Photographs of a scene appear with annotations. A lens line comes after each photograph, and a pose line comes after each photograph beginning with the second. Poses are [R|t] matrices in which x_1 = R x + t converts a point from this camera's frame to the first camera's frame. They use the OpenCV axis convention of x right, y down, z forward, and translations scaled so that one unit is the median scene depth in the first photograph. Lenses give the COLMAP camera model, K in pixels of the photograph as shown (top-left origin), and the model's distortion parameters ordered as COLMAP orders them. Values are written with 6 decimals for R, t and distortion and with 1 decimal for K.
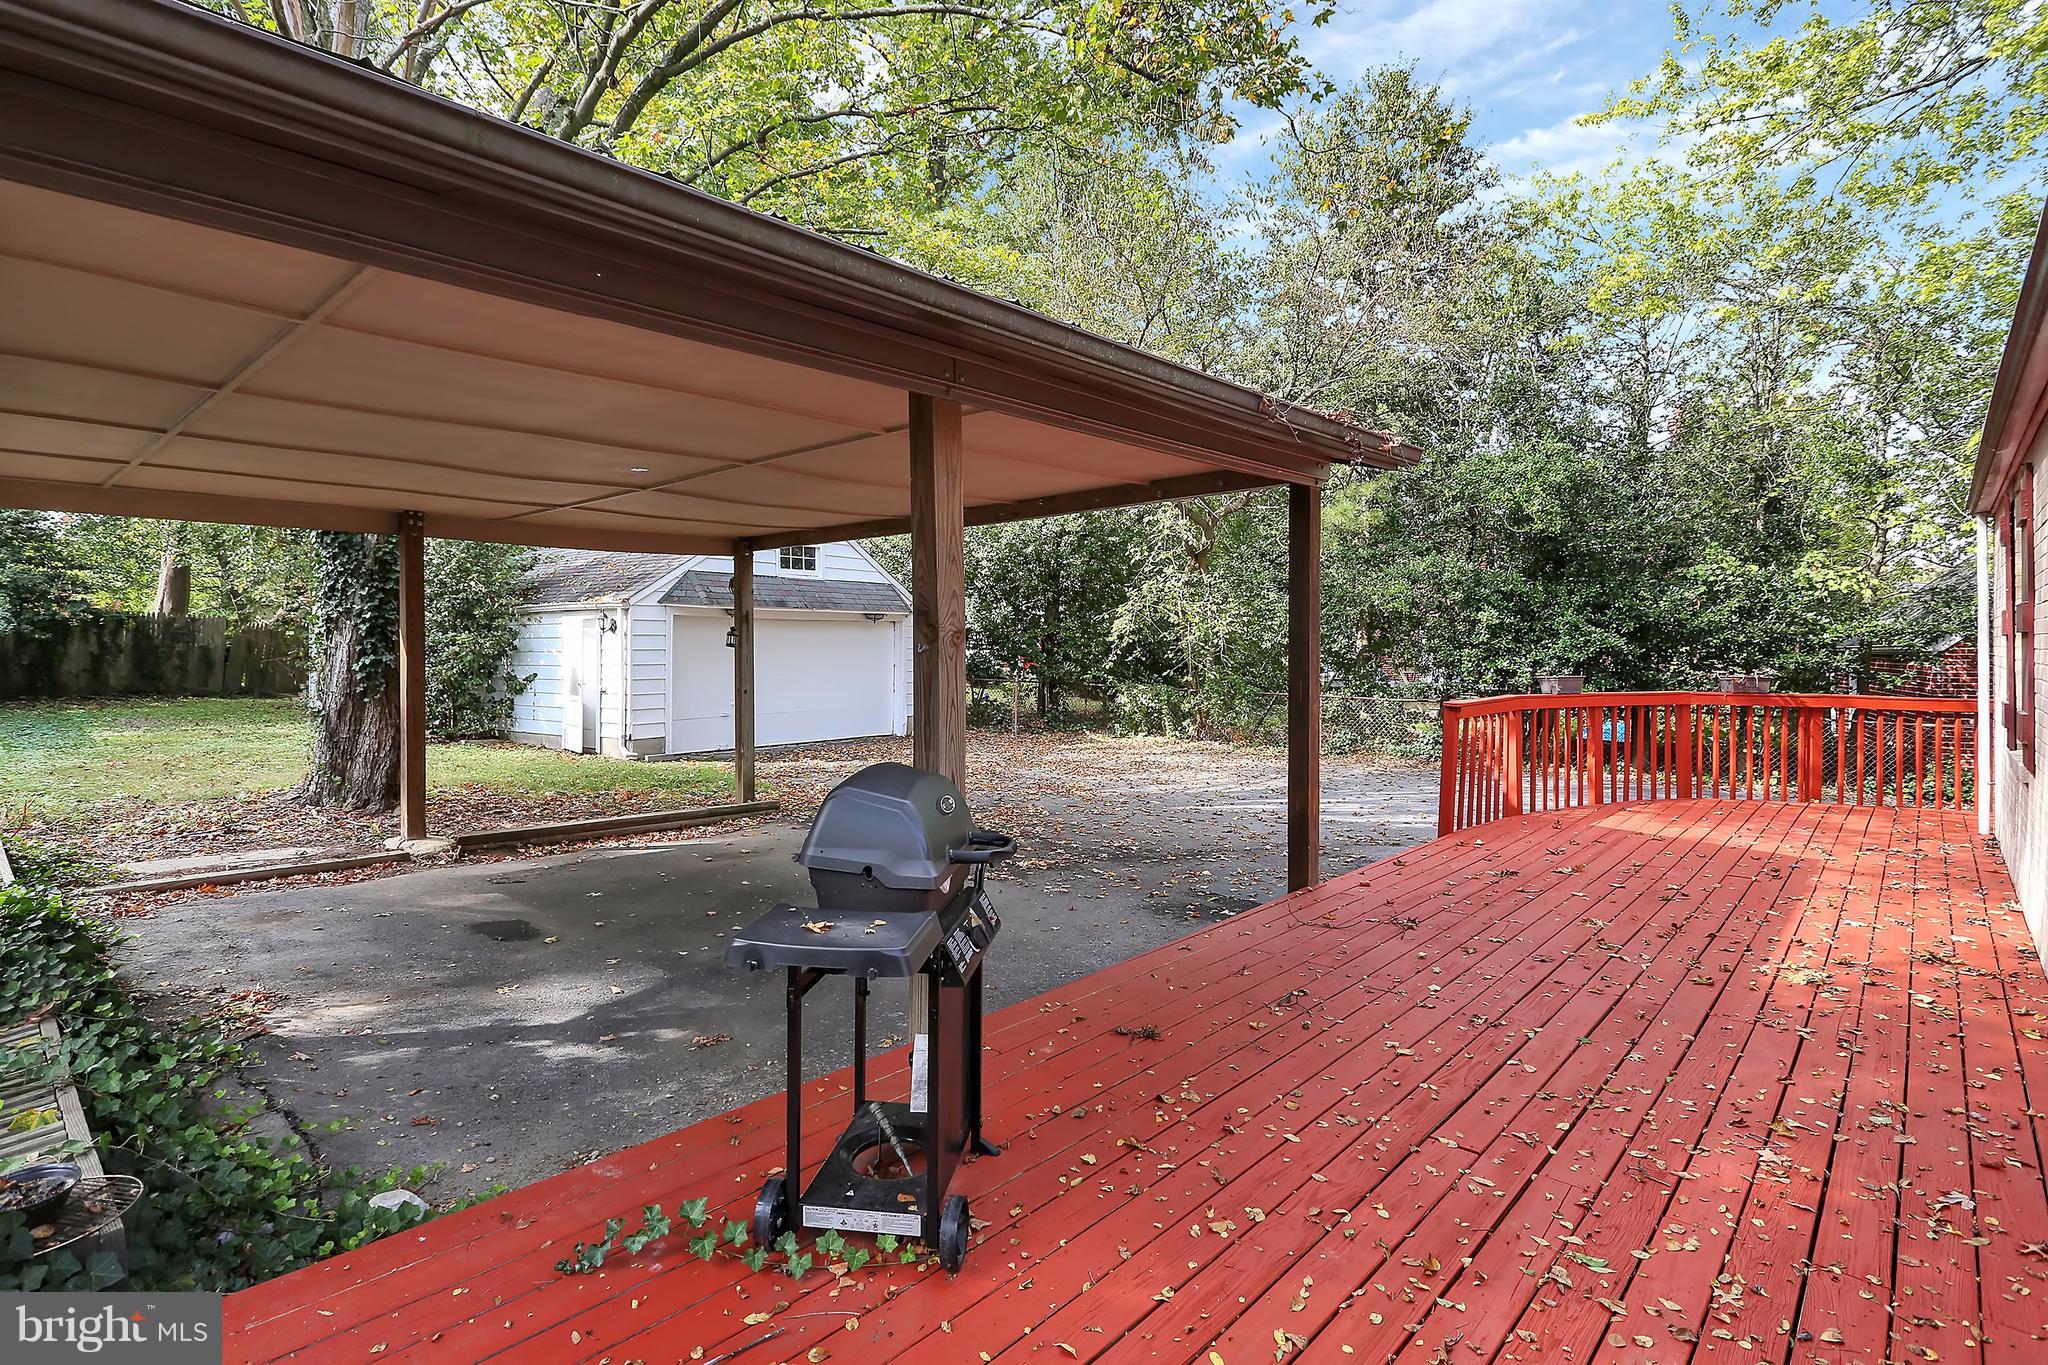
lens RADIAL K [[1030.4, 0, 1033.6], [0, 1030.4, 670.6], [0, 0, 1]] dist [0.002549, 0.001406]
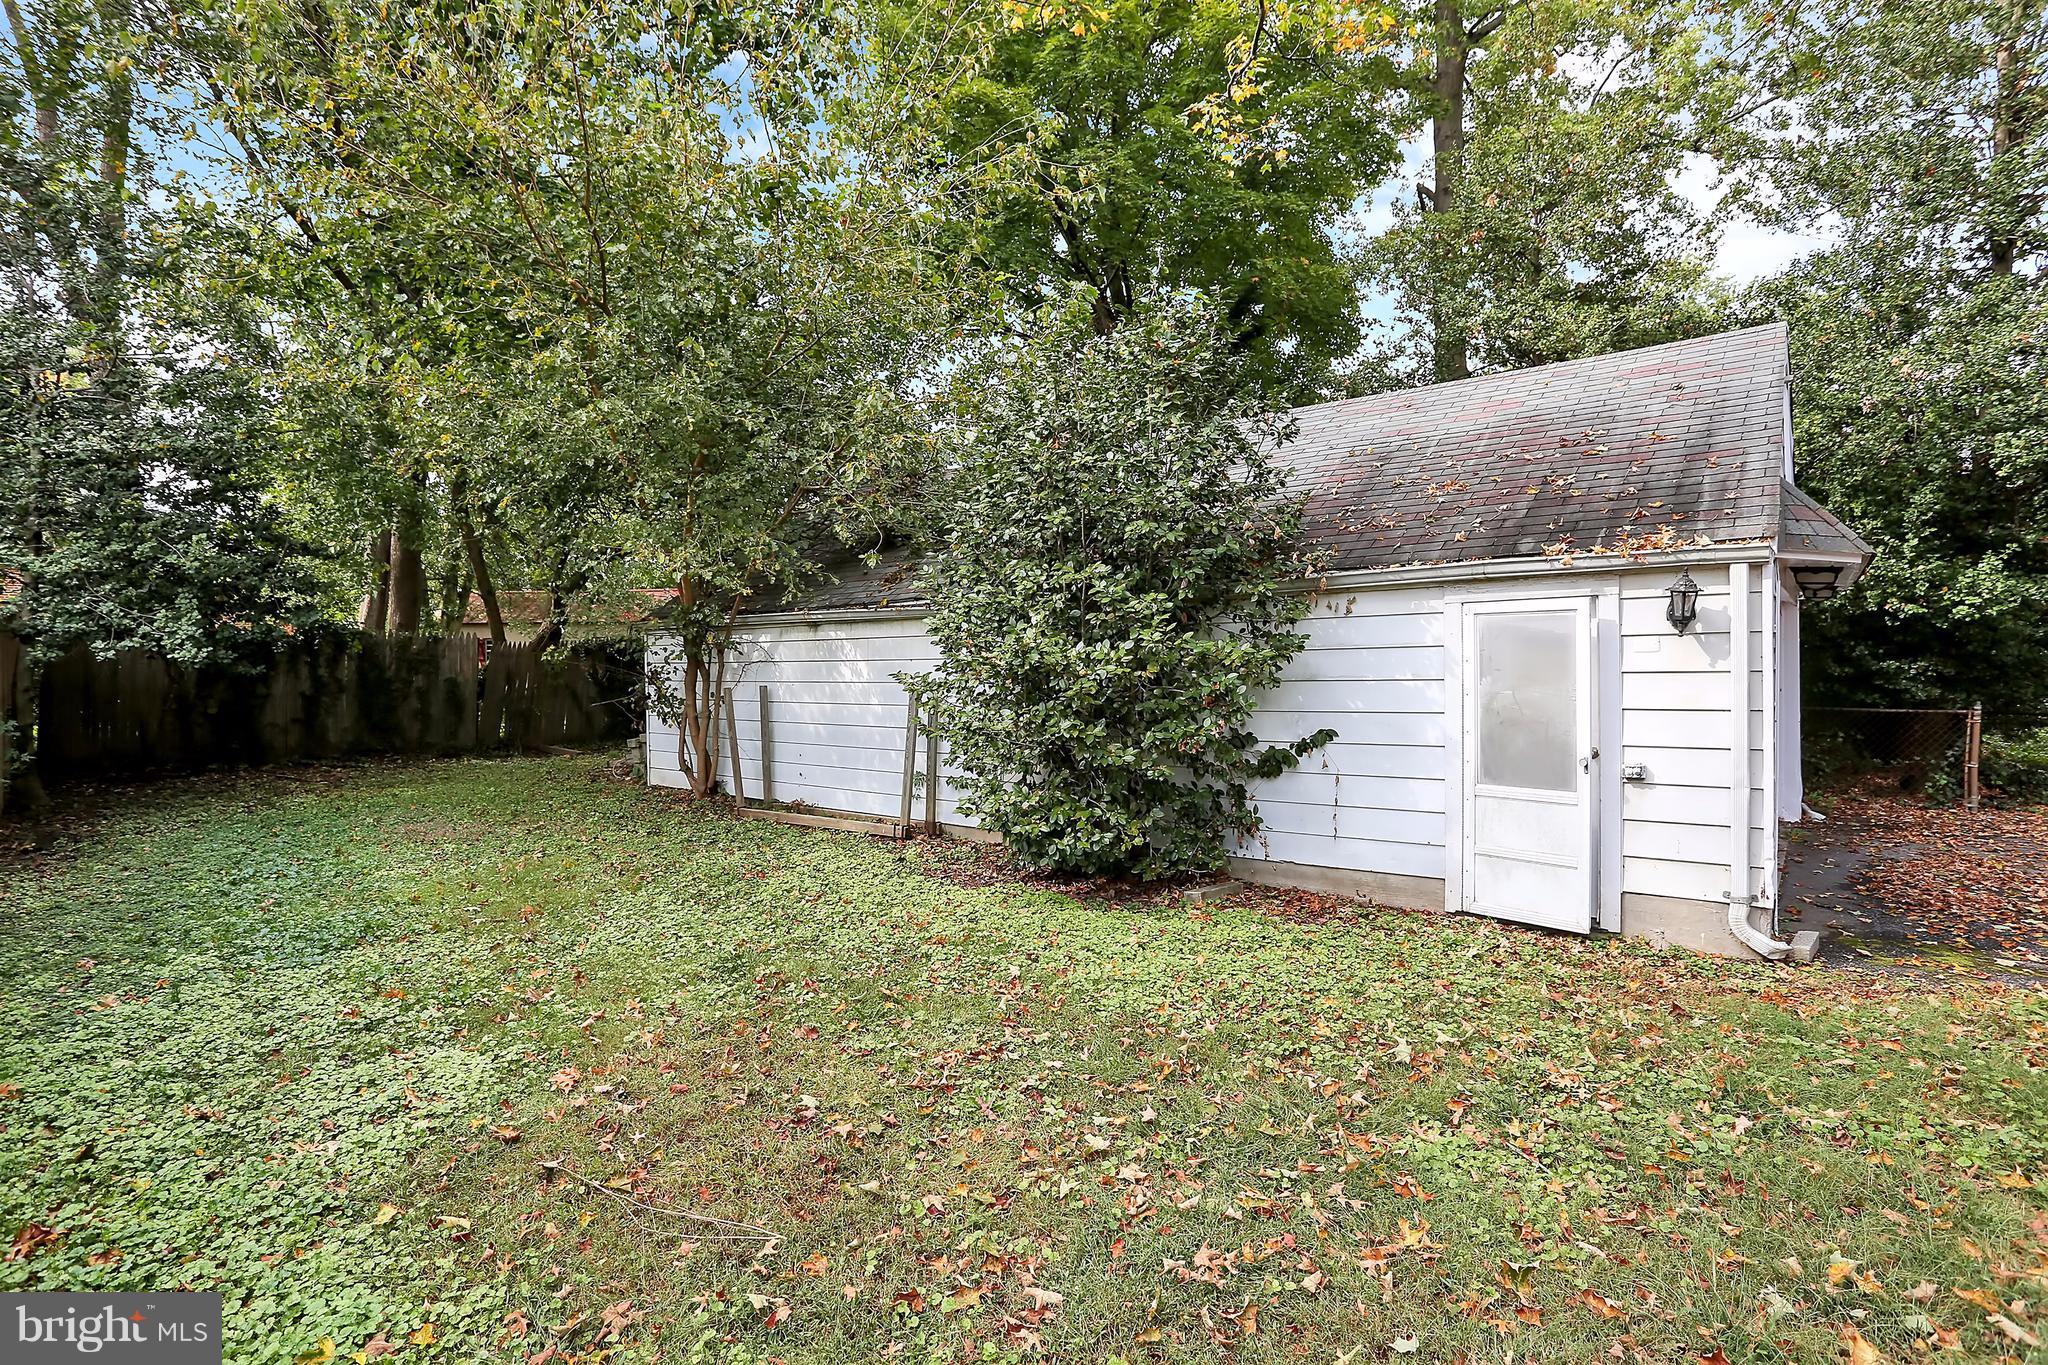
lens RADIAL K [[1030.4, 0, 1020.2], [0, 1030.4, 678.2], [0, 0, 1]] dist [0.002549, 0.001406]
pose [[0.996544, -0.018645, -0.080951, -0.405290], [0.018049, 0.999804, -0.008086, -0.013048], [0.081086, 0.006597, 0.996685, 0.386186]]
